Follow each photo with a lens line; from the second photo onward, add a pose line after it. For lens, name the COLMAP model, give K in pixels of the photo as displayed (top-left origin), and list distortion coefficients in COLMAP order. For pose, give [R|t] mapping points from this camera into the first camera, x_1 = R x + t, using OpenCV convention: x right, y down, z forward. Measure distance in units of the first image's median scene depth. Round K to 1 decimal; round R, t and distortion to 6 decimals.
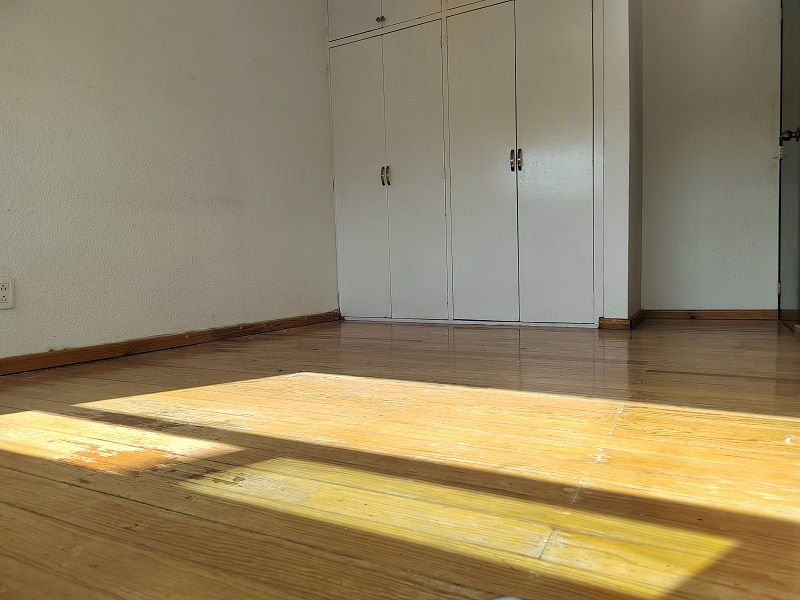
lens RADIAL K [[543.1, 0, 401.6], [0, 543.1, 299.6], [0, 0, 1]] dist [0.034254, -0.033786]
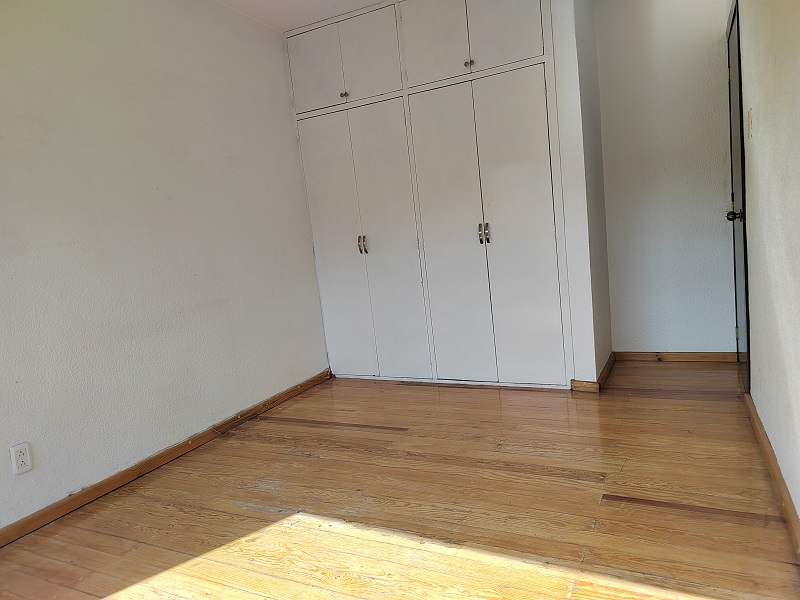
lens RADIAL K [[543.1, 0, 402.1], [0, 543.1, 299.1], [0, 0, 1]] dist [0.034254, -0.033786]
pose [[0.996543, -0.082486, 0.009908, 0.028949], [0.081608, 0.994253, 0.069292, -0.200762], [-0.015567, -0.068243, 0.997547, -0.051159]]
